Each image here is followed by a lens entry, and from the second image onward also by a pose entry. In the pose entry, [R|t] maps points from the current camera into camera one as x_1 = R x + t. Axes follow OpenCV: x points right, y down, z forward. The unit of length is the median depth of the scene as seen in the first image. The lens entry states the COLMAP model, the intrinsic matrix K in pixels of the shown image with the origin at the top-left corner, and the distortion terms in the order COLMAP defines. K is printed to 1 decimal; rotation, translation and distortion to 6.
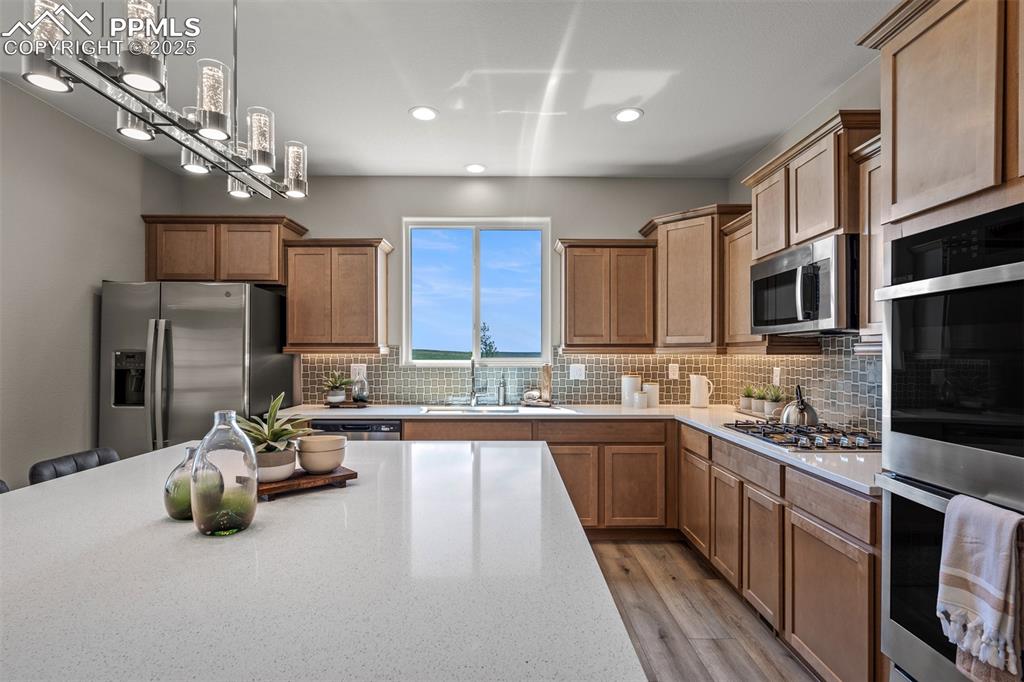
lens RADIAL K [[498.0, 0, 512.2], [0, 498.0, 349.2], [0, 0, 1]] dist [-0.001009, -0.000389]
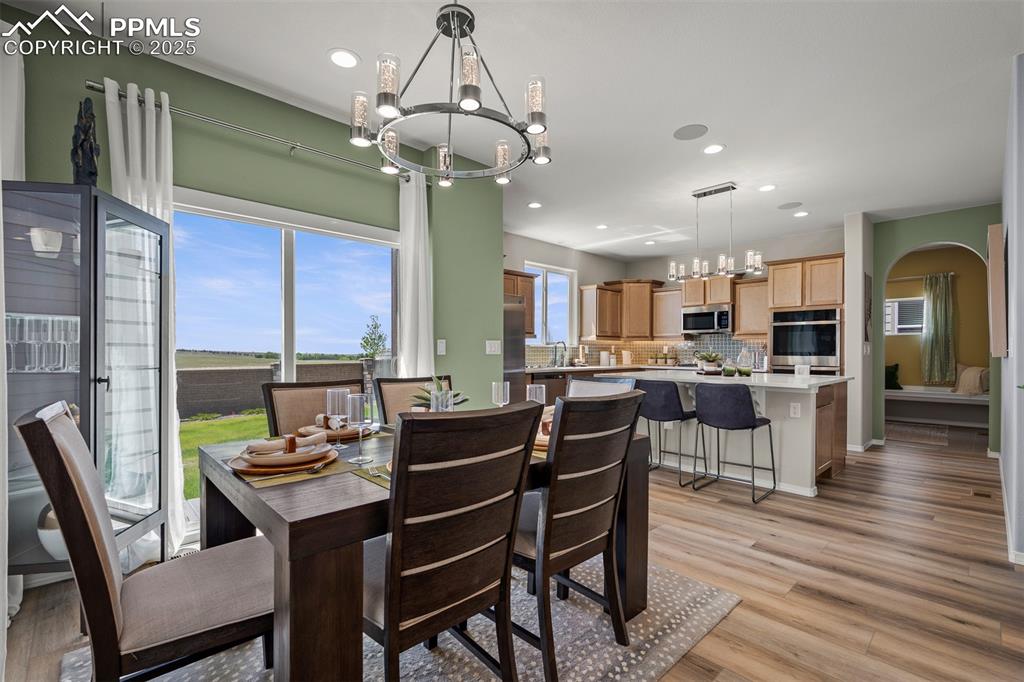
lens RADIAL K [[455.5, 0, 509.7], [0, 455.5, 346.6], [0, 0, 1]] dist [-0.004015, 0.000062]
pose [[0.732129, -0.000745, 0.681166, -2.287559], [-0.003350, 0.999983, 0.004695, 0.043725], [-0.681158, -0.005719, 0.732114, -0.210063]]
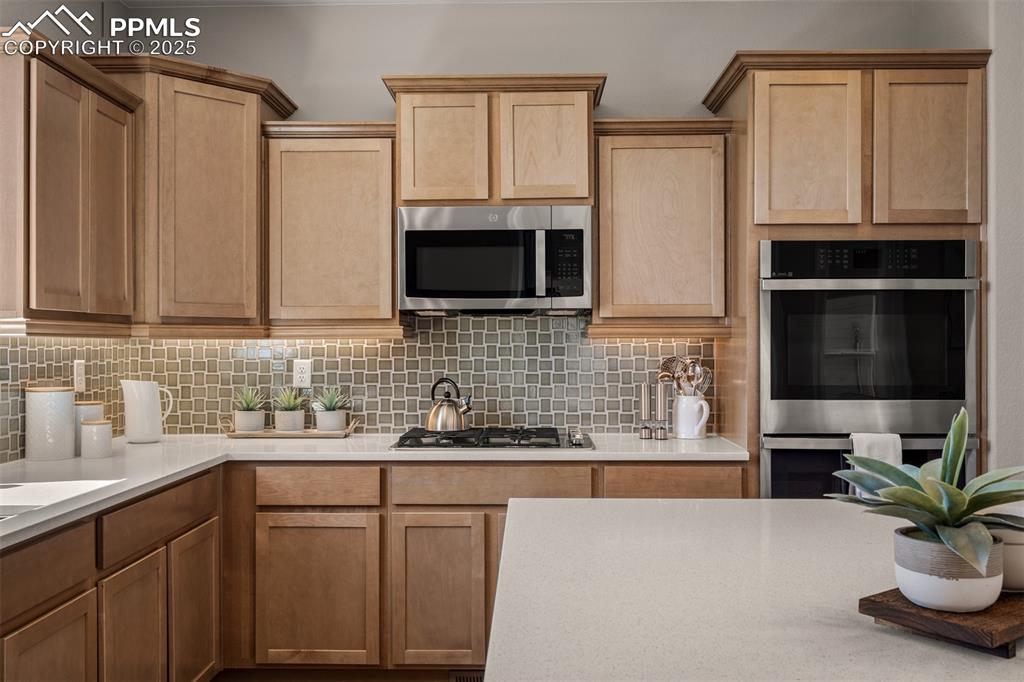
lens RADIAL K [[923.8, 0, 510.0], [0, 923.8, 339.7], [0, 0, 1]] dist [-0.013488, 0.000213]
pose [[0.034279, -0.010104, 0.999361, -0.906657], [-0.008074, 0.999913, 0.010386, -0.002053], [-0.999380, -0.008424, 0.034194, 0.985051]]
